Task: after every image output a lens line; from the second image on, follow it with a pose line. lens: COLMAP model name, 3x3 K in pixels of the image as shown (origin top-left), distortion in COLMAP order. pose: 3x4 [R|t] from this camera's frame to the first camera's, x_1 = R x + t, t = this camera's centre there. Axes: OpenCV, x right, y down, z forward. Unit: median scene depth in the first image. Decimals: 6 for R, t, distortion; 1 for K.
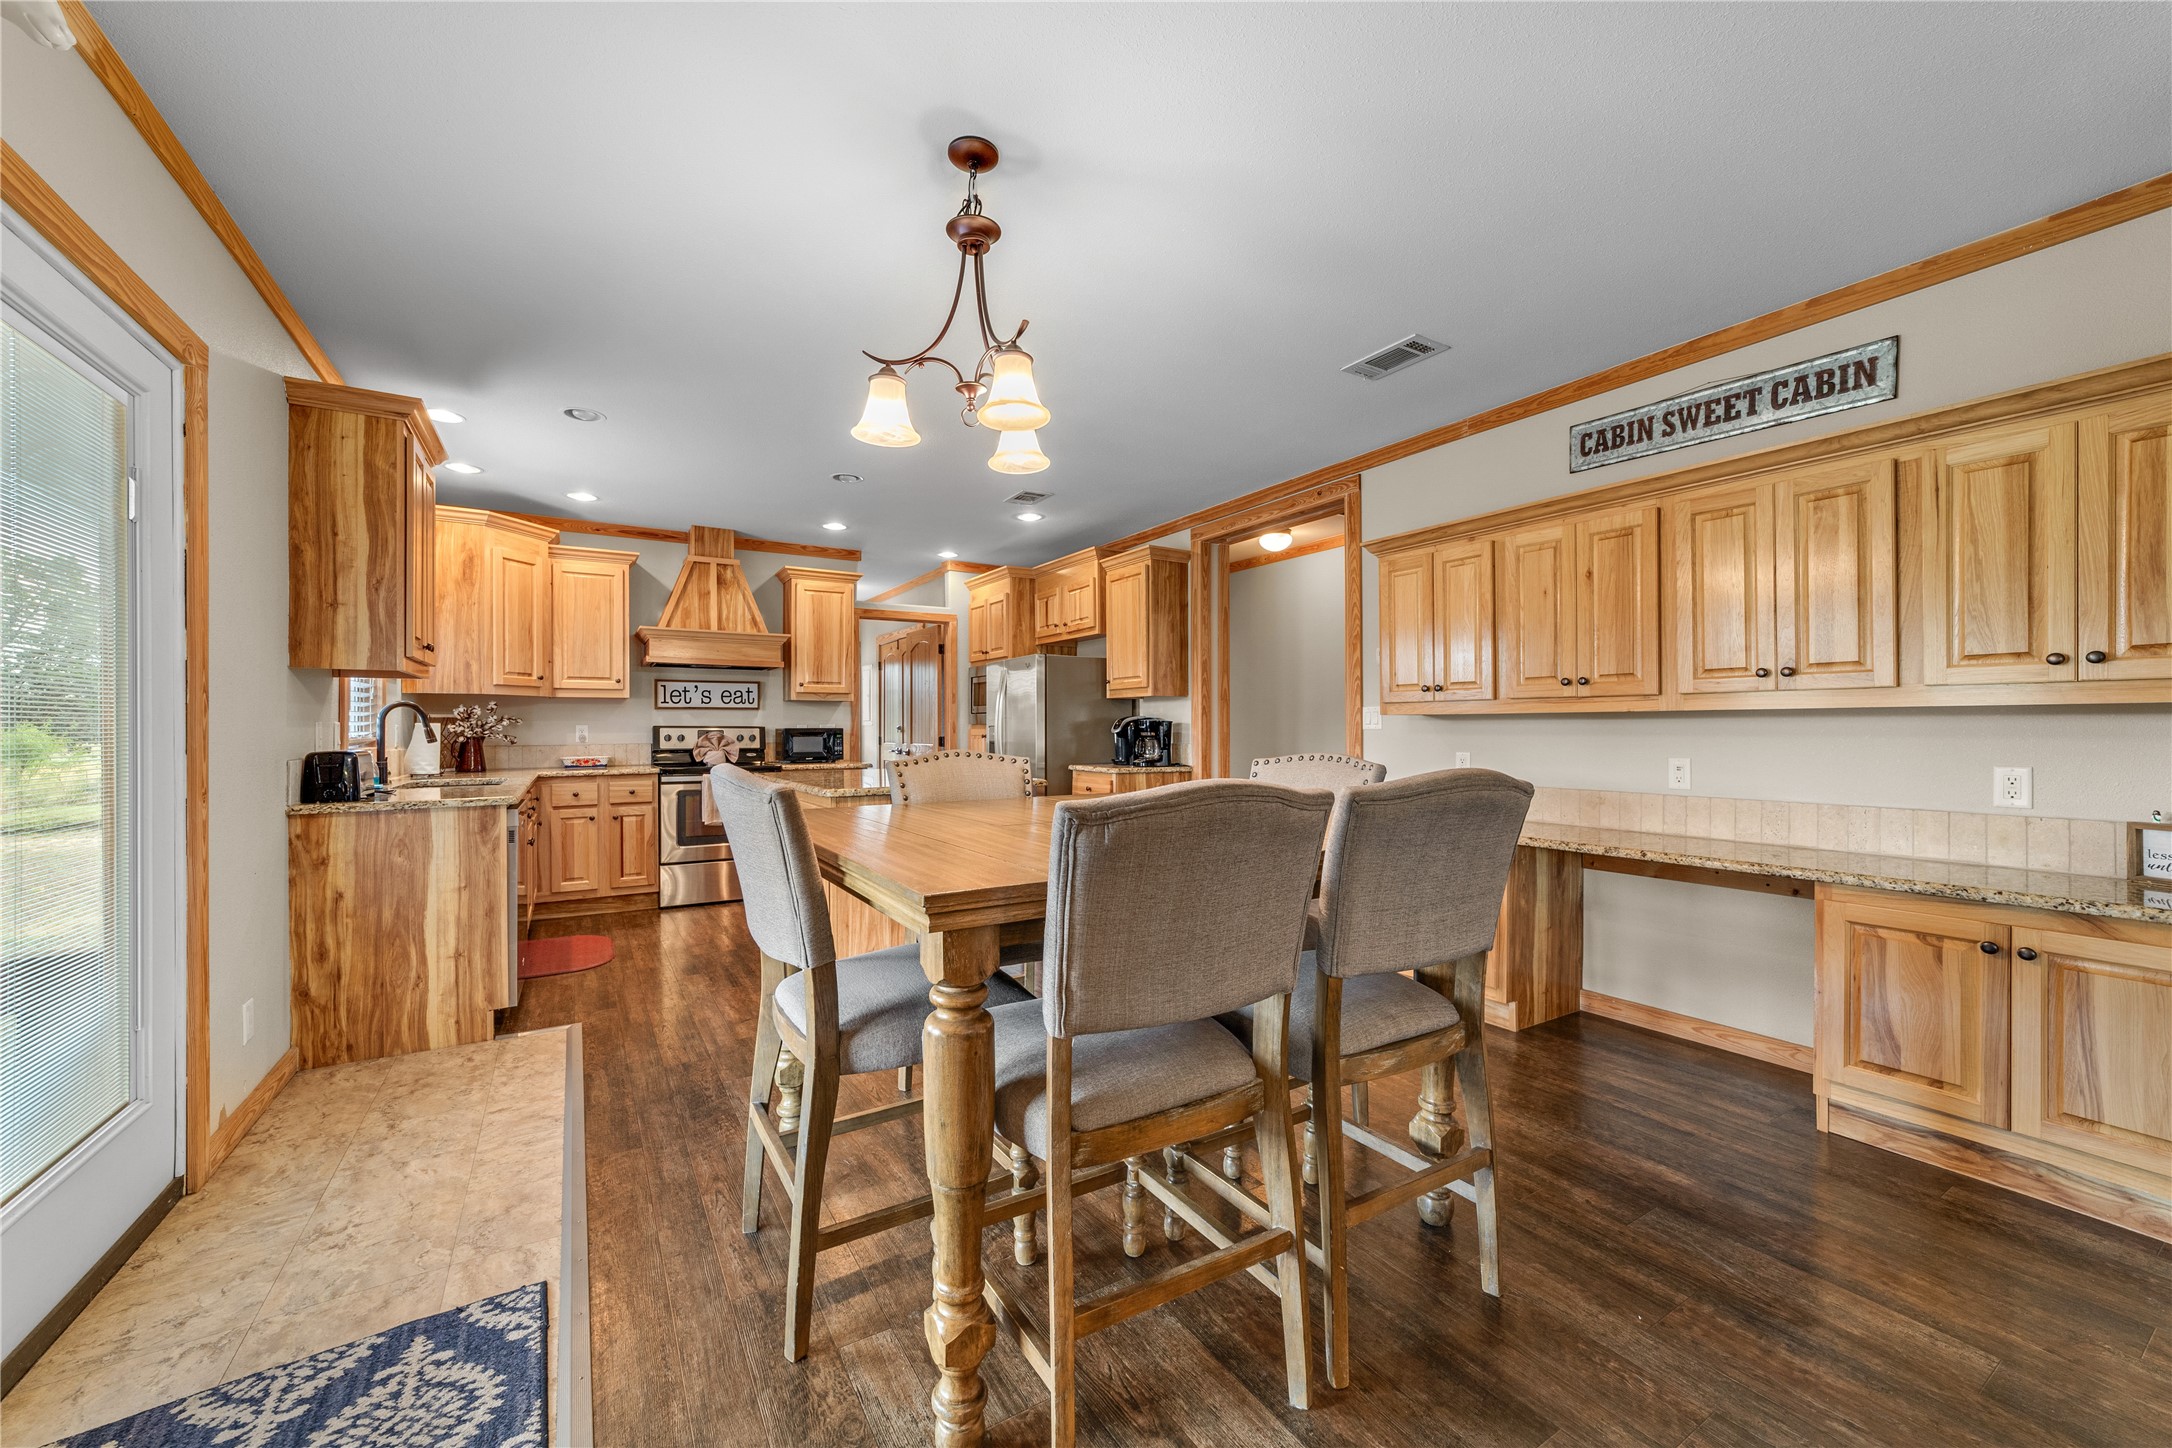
lens RADIAL K [[828.9, 0, 1064.0], [0, 828.9, 732.5], [0, 0, 1]] dist [0.010868, 0.000185]
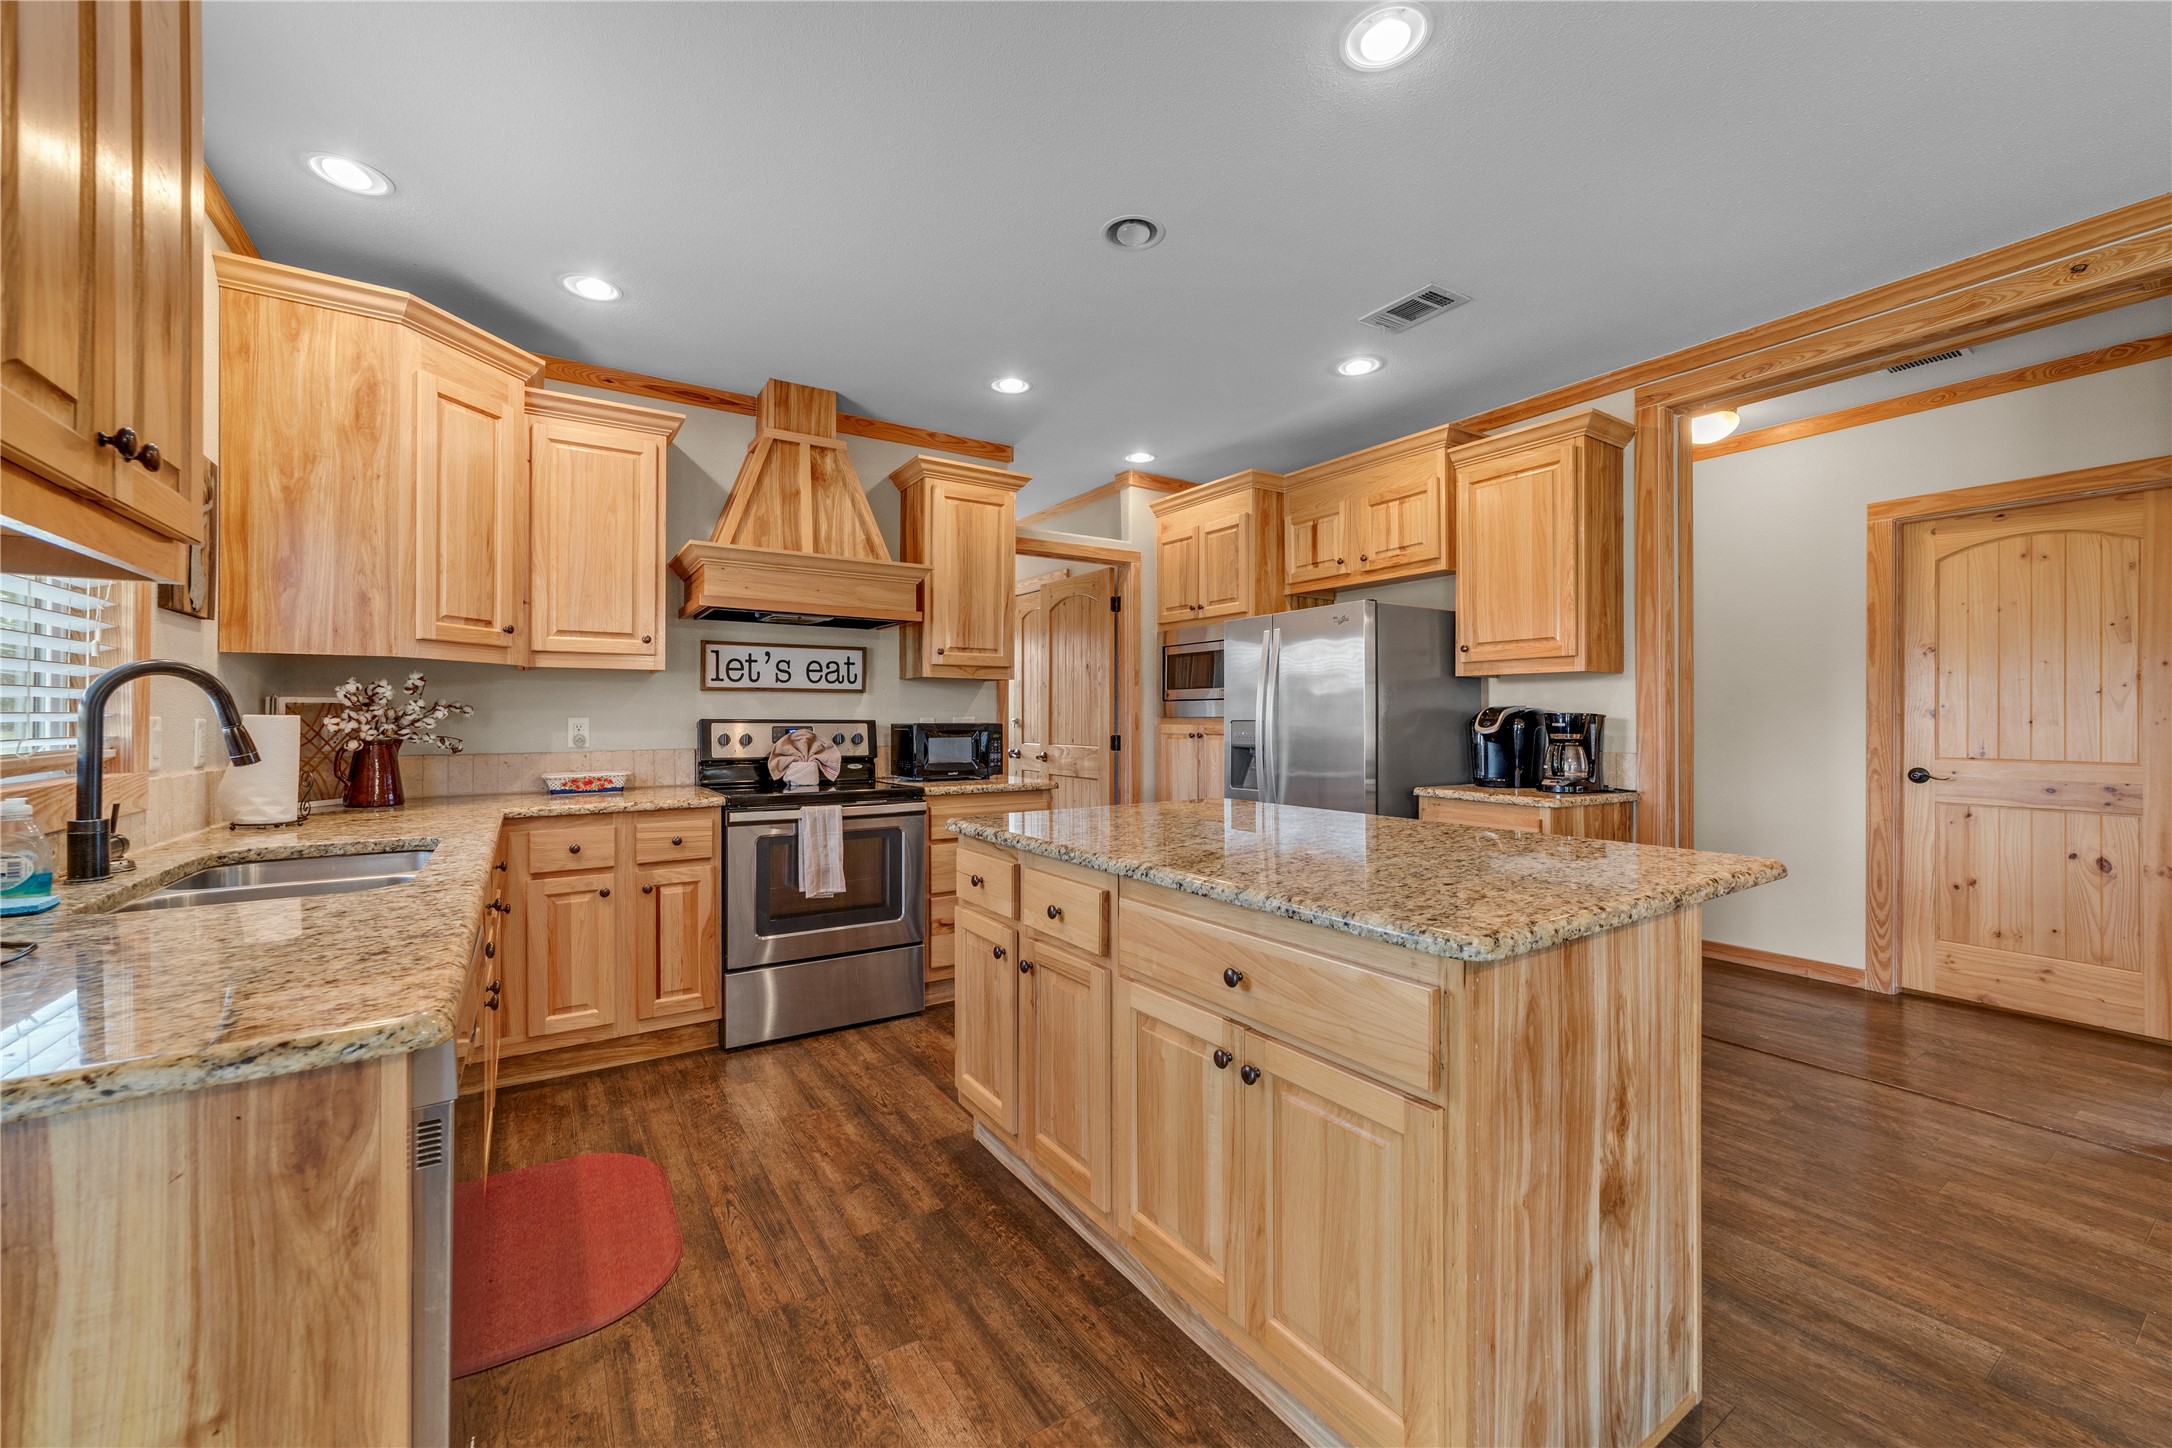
lens RADIAL K [[847.6, 0, 1080.1], [0, 847.6, 720.3], [0, 0, 1]] dist [-0.018232, 0.007817]
pose [[0.998881, 0.002631, 0.047220, -0.259700], [-0.002495, 0.999993, -0.002932, -0.006232], [-0.047227, 0.002811, 0.998880, 0.400184]]
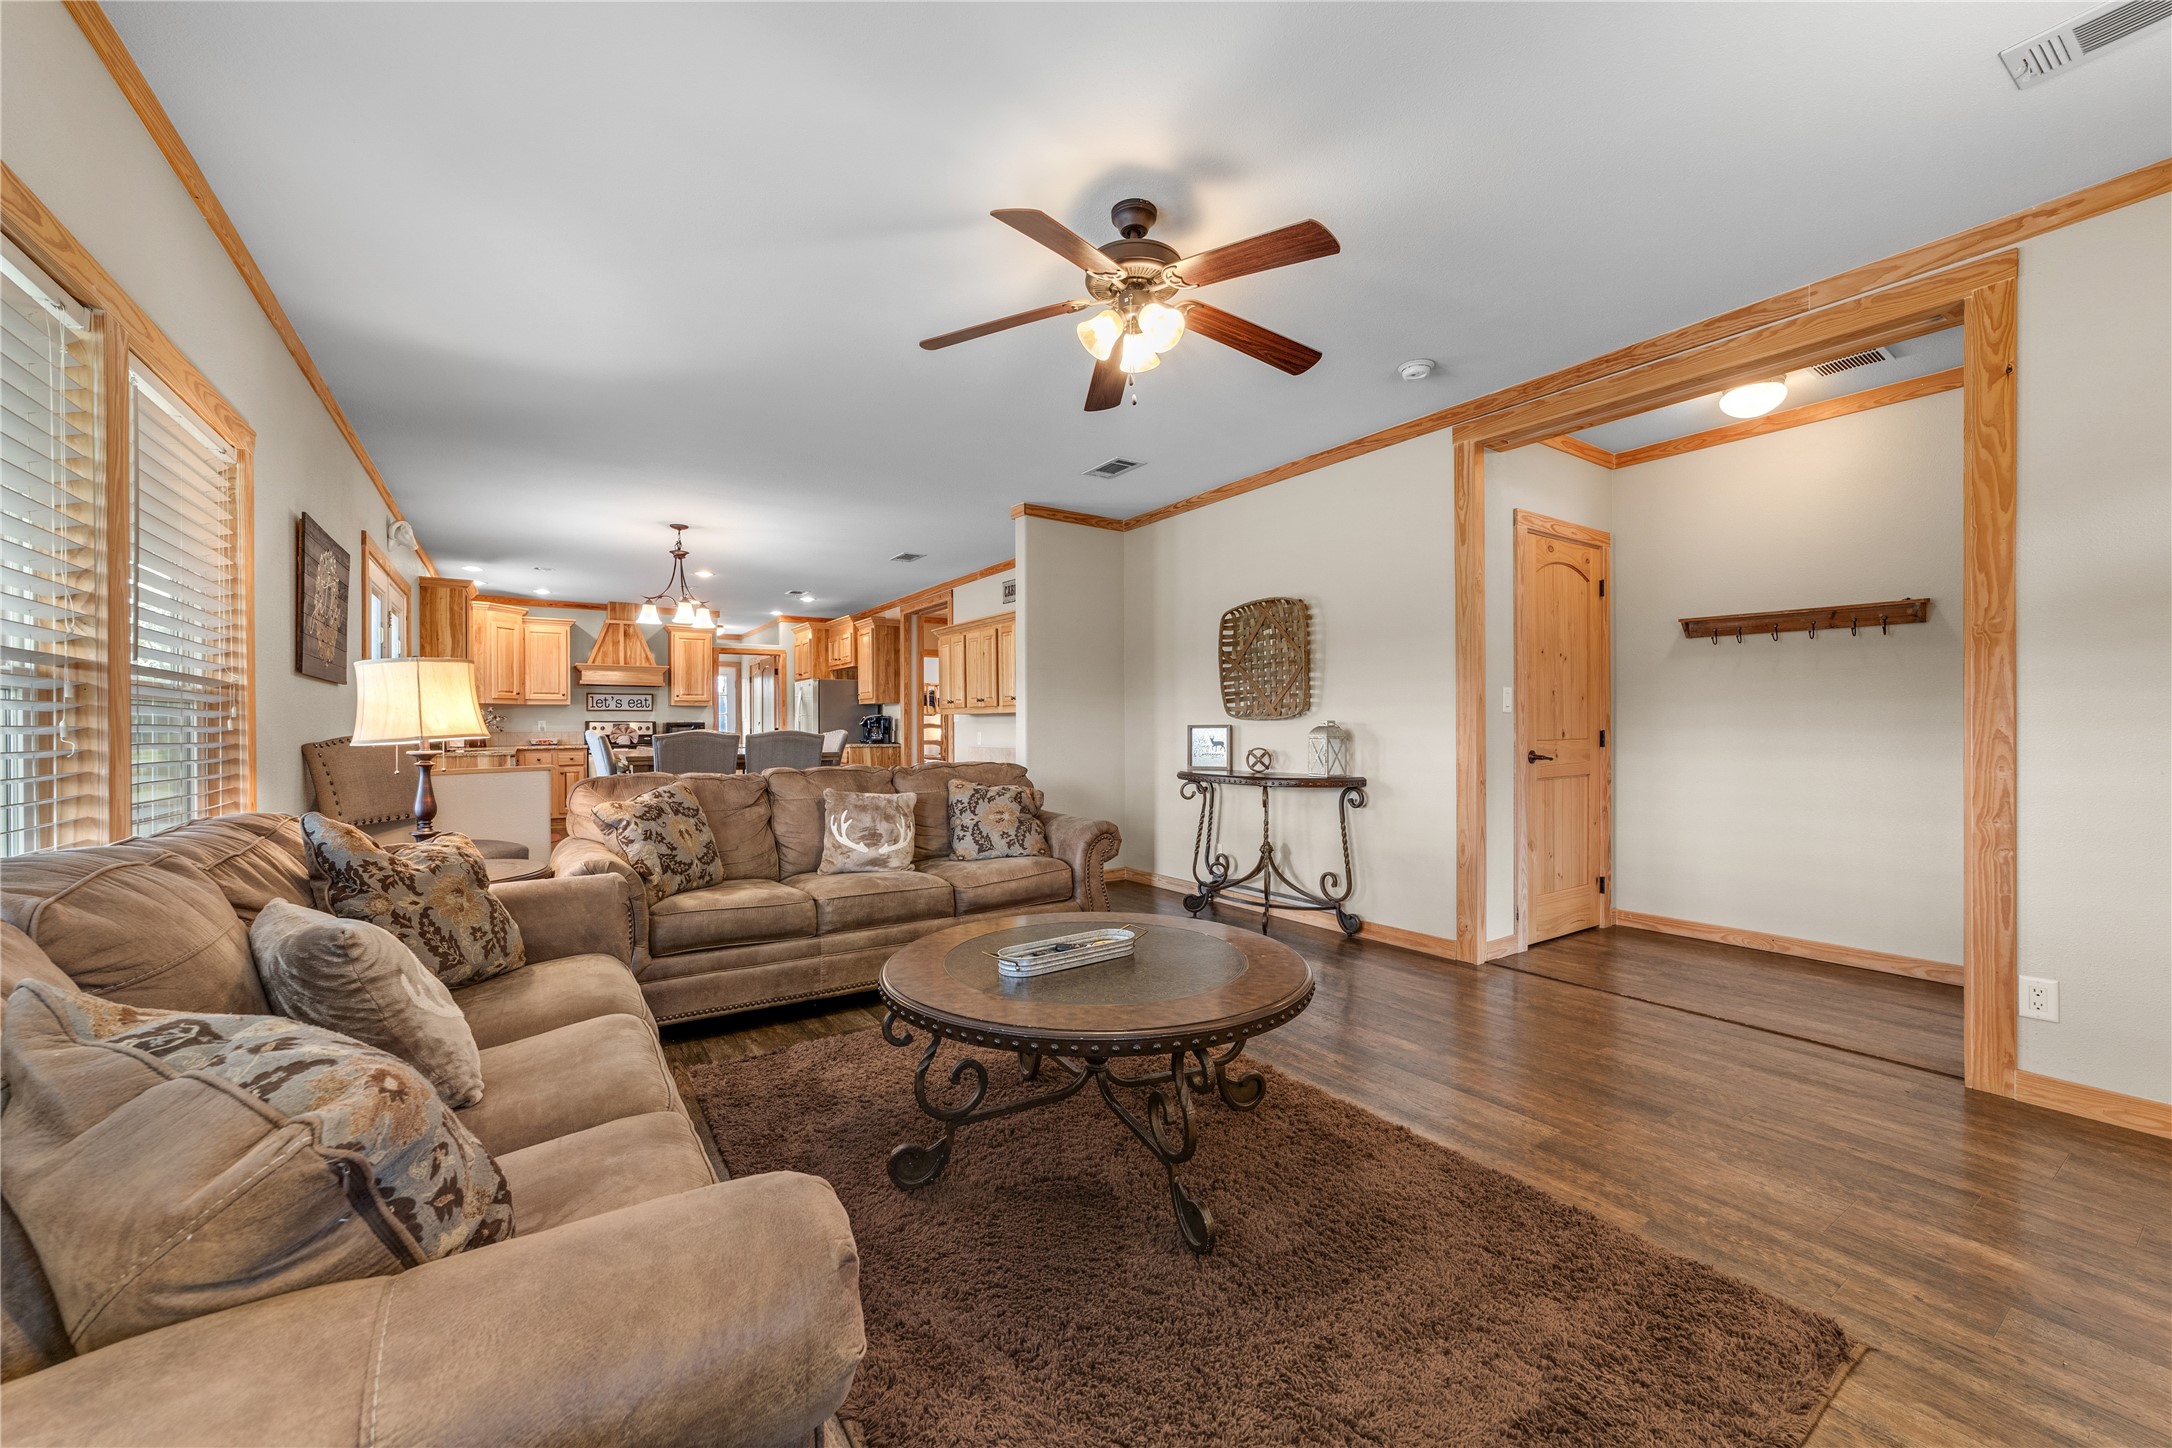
lens RADIAL K [[828.9, 0, 1064.0], [0, 828.9, 732.5], [0, 0, 1]] dist [0.010868, 0.000185]
pose [[0.999005, -0.003779, 0.044447, 0.403874], [0.003507, 0.999975, 0.006201, 0.008462], [-0.044469, -0.006039, 0.998992, -0.734189]]
